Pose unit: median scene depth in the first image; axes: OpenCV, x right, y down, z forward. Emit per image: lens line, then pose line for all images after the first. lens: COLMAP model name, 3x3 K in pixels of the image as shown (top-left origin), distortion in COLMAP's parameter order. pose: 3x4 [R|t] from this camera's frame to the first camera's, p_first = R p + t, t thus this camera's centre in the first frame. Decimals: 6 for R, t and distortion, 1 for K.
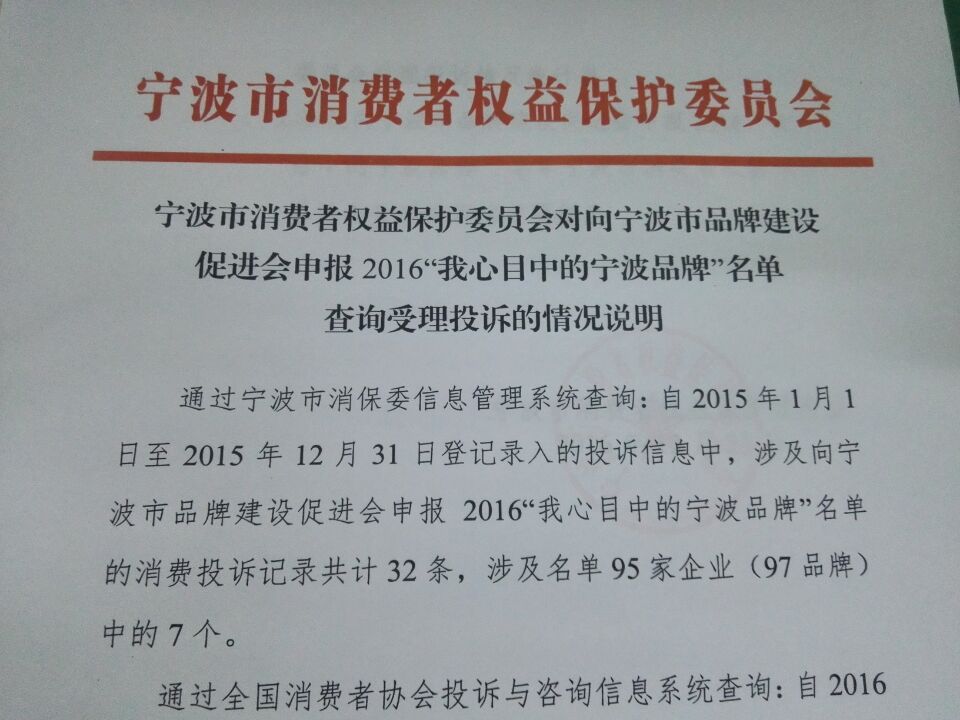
lens RADIAL K [[869.9, 0, 482.6], [0, 869.9, 358.5], [0, 0, 1]] dist [-0.000252, -0.033074]
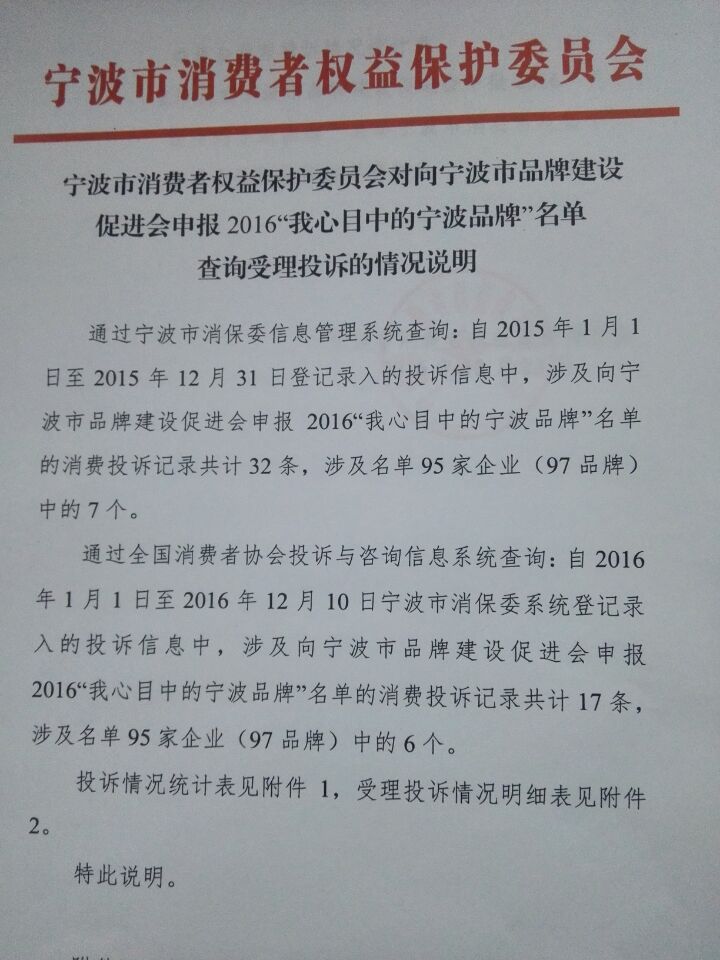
lens RADIAL K [[869.9, 0, 355.8], [0, 869.9, 481.2], [0, 0, 1]] dist [-0.000252, -0.033074]
pose [[0.998647, 0.016910, 0.049170, -0.011593], [-0.029327, 0.964049, 0.264100, -0.078334], [-0.042936, -0.265185, 0.963241, -0.256336]]
